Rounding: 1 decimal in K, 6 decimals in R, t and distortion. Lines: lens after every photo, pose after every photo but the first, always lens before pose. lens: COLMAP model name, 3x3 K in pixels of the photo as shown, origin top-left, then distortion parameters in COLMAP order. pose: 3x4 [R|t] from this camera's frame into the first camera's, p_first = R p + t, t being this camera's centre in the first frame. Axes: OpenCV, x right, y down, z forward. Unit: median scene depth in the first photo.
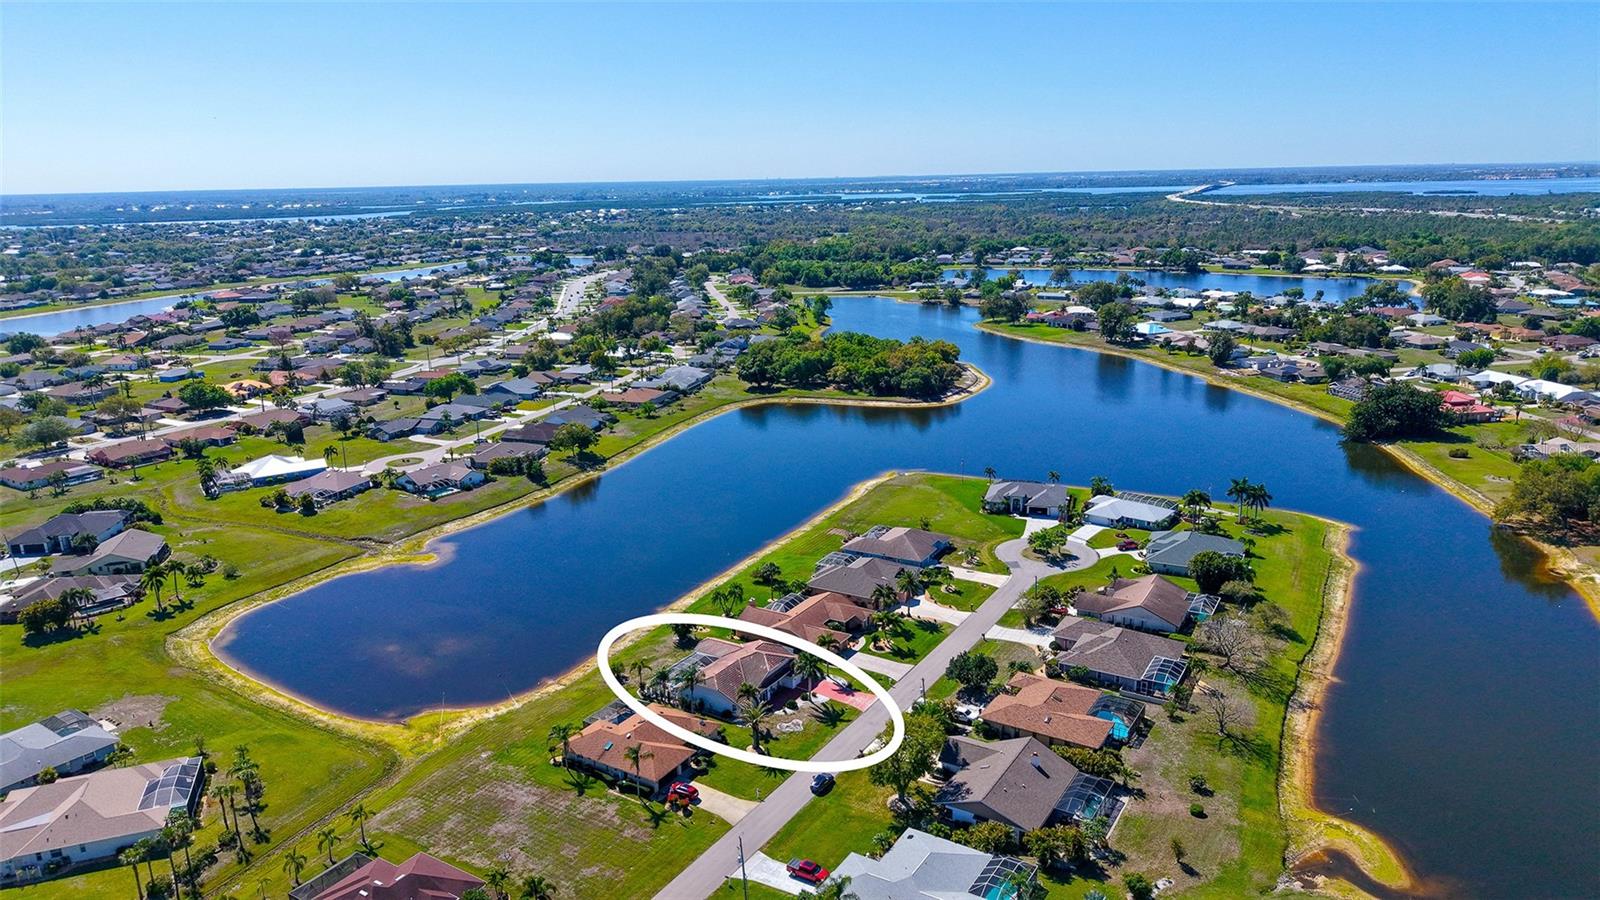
lens RADIAL K [[1056.3, 0, 806.5], [0, 1056.3, 453.7], [0, 0, 1]] dist [0.061655, -0.096419]
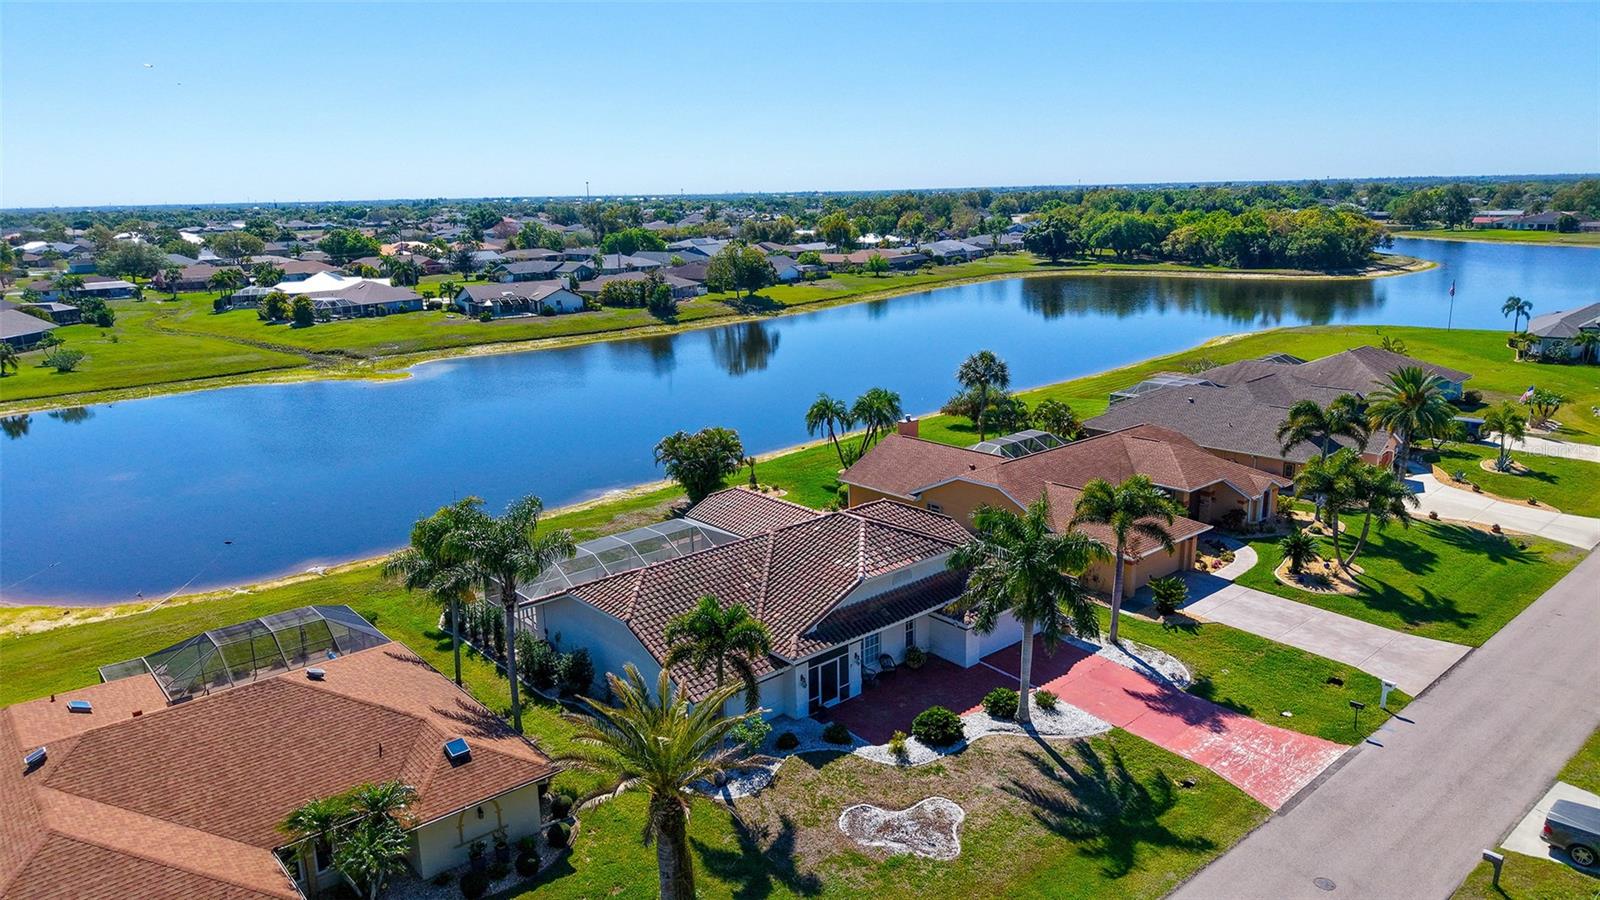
lens RADIAL K [[1056.3, 0, 806.5], [0, 1056.3, 453.7], [0, 0, 1]] dist [0.061655, -0.096419]
pose [[0.954915, 0.070441, -0.288403, 0.018912], [-0.073911, 0.997264, -0.001145, 0.158338], [0.287533, 0.022410, 0.957508, 0.678016]]
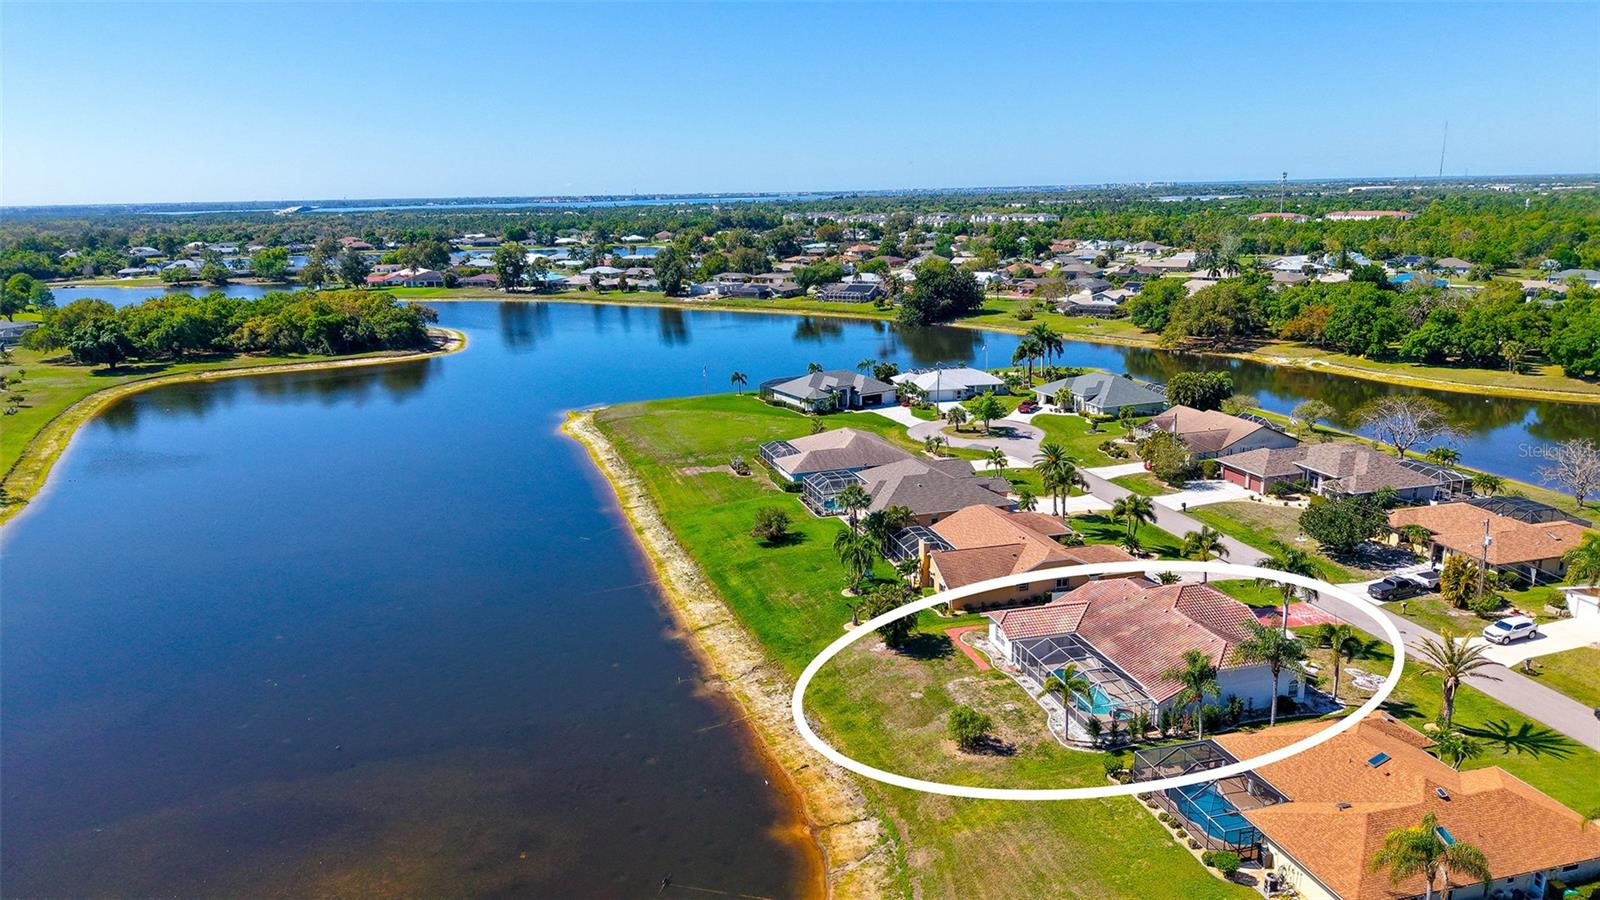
lens RADIAL K [[1056.3, 0, 806.5], [0, 1056.3, 453.7], [0, 0, 1]] dist [0.061655, -0.096419]
pose [[0.681998, -0.169451, 0.711452, -0.463075], [0.193201, 0.979974, 0.048205, 0.063051], [-0.705373, 0.104577, 0.701079, 0.706565]]
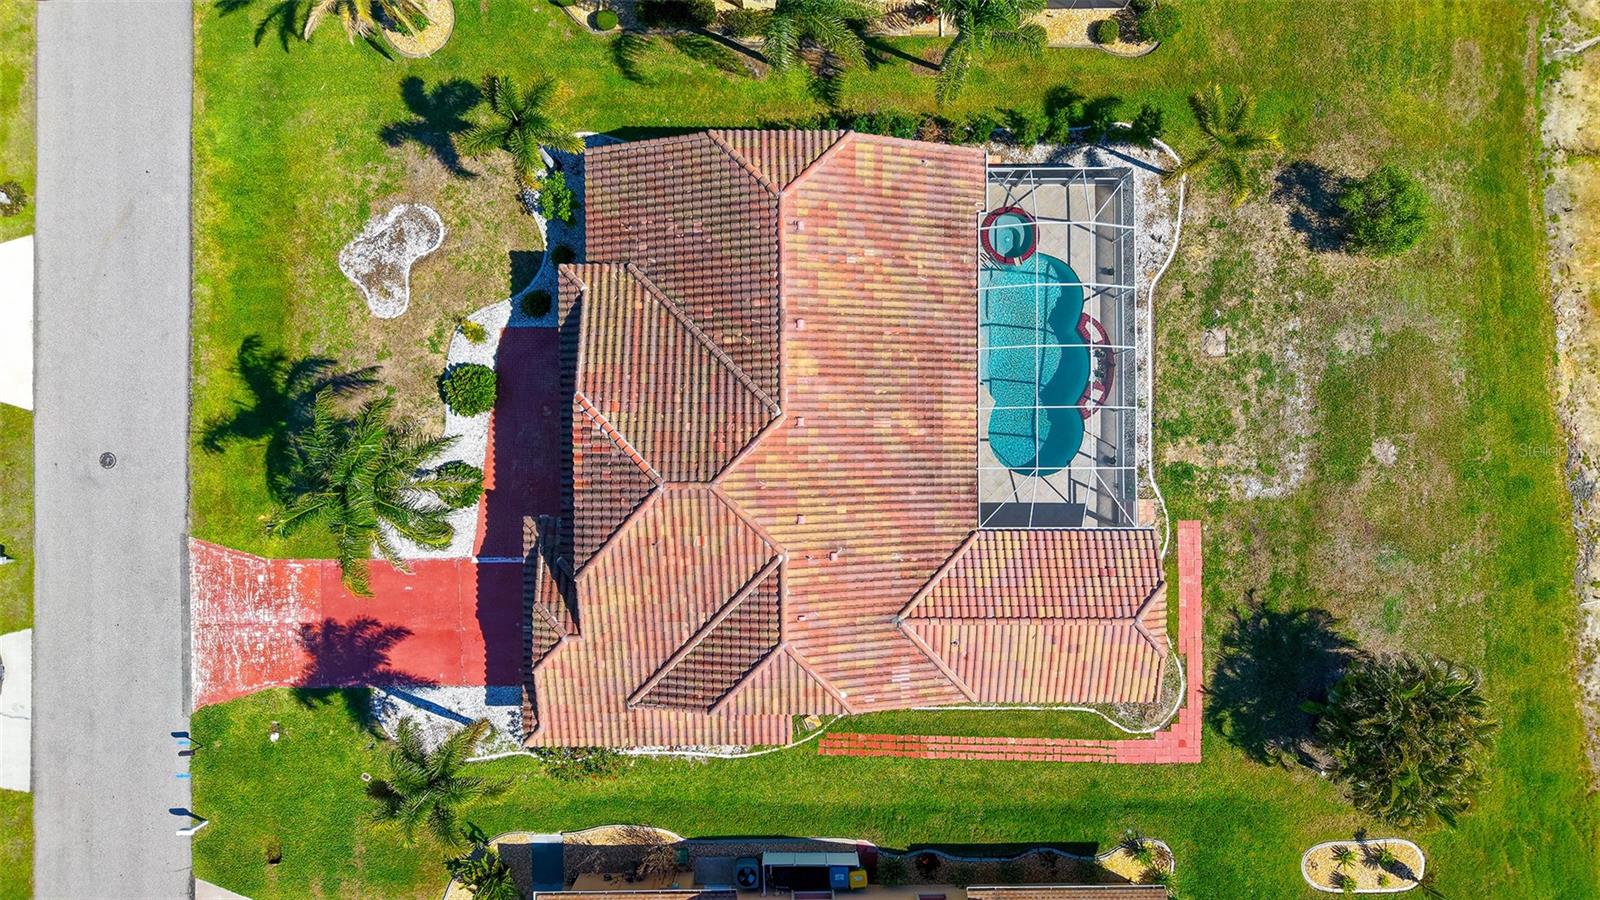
lens RADIAL K [[1056.3, 0, 806.5], [0, 1056.3, 453.7], [0, 0, 1]] dist [0.061655, -0.096419]
pose [[-0.850229, 0.526409, -0.001993, -0.057937], [-0.136926, -0.217498, 0.966409, 0.010165], [0.508293, 0.821941, 0.257002, 0.874850]]
